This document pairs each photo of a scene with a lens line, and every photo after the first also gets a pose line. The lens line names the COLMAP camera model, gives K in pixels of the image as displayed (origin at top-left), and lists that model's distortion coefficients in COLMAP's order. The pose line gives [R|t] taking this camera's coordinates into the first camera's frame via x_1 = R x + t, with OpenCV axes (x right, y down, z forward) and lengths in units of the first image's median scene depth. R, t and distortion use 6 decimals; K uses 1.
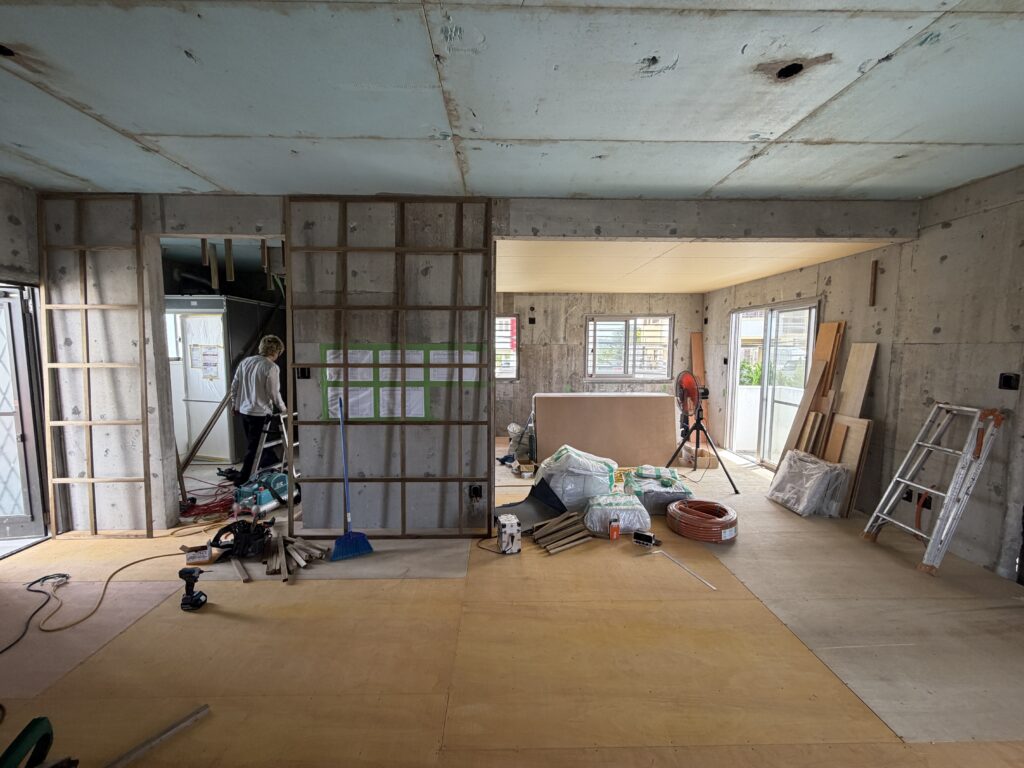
lens RADIAL K [[408.5, 0, 509.7], [0, 408.5, 382.1], [0, 0, 1]] dist [0.000410, -0.000292]
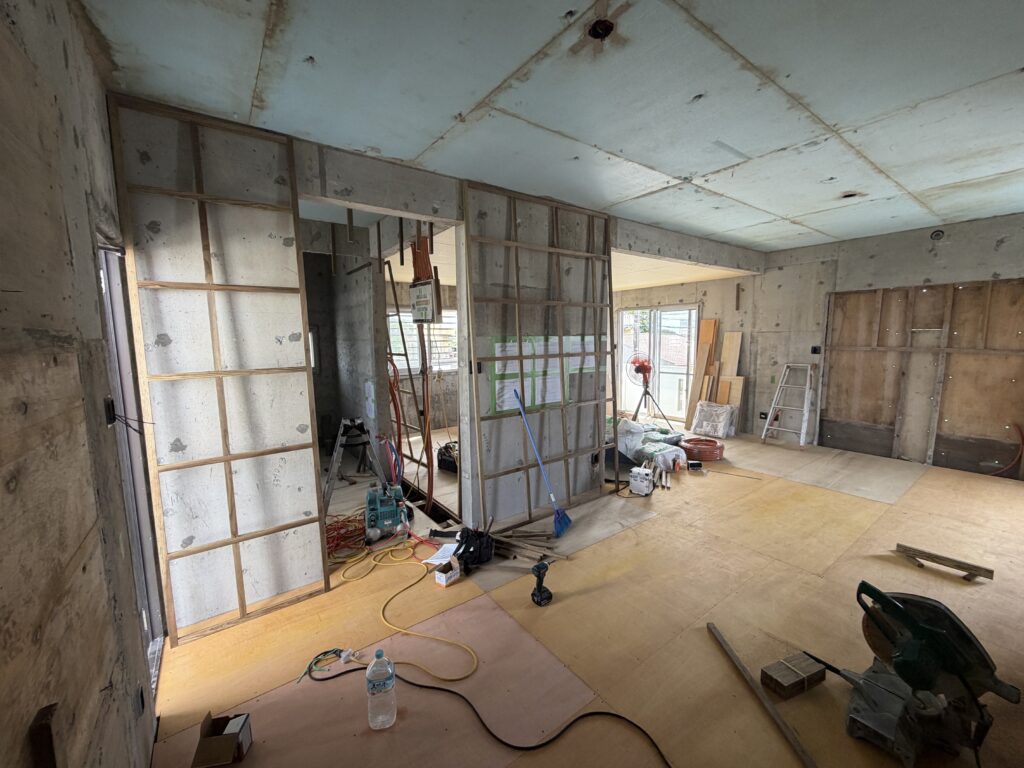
lens RADIAL K [[408.5, 0, 509.8], [0, 408.5, 382.8], [0, 0, 1]] dist [0.000410, -0.000292]
pose [[0.818018, -0.078950, 0.569749, -1.009937], [0.067621, 0.996866, 0.041048, -0.021278], [-0.571204, 0.004949, 0.820793, 0.165252]]
